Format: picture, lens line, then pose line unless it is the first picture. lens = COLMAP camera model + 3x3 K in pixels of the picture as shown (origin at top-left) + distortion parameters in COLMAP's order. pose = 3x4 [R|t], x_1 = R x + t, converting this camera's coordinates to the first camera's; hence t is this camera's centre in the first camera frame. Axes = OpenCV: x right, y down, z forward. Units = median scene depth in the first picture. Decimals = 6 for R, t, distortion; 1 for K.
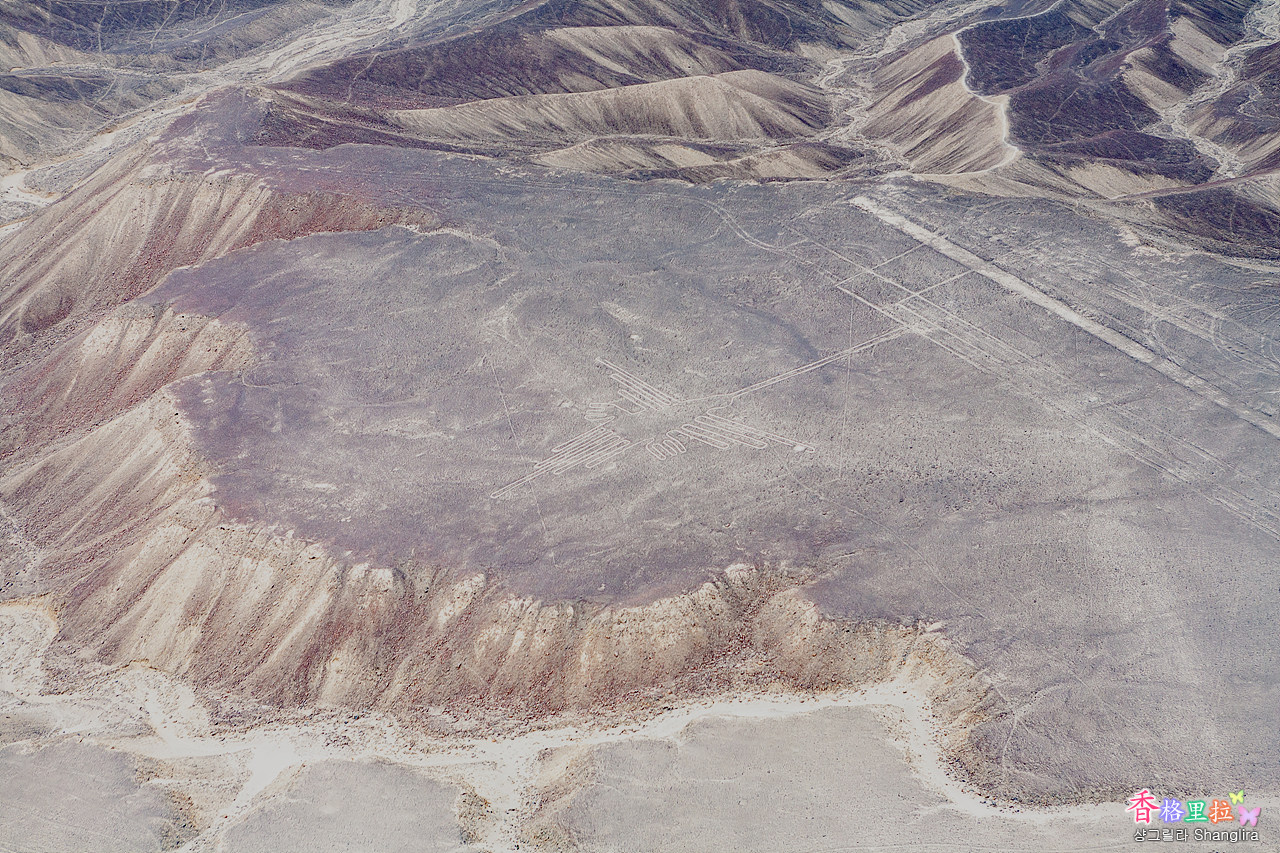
lens RADIAL K [[2475.4, 0, 640.7], [0, 2475.4, 429.0], [0, 0, 1]] dist [-0.079455, 0.000000]
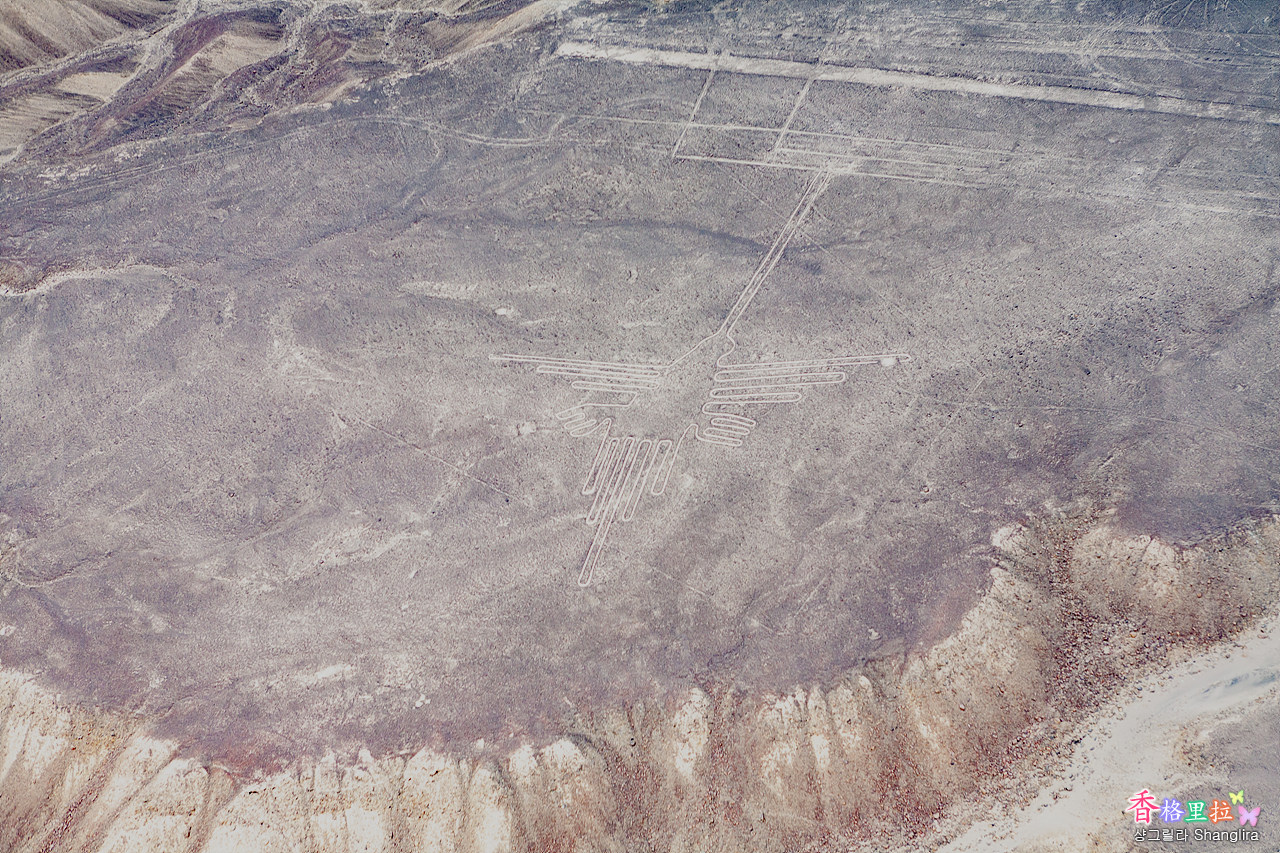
lens RADIAL K [[2475.4, 0, 636.4], [0, 2475.4, 421.1], [0, 0, 1]] dist [-0.079455, 0.000000]
pose [[0.810903, -0.392925, 0.433644, -0.329824], [0.348918, 0.919558, 0.180746, -0.137090], [-0.469780, 0.004739, 0.882771, 0.336520]]
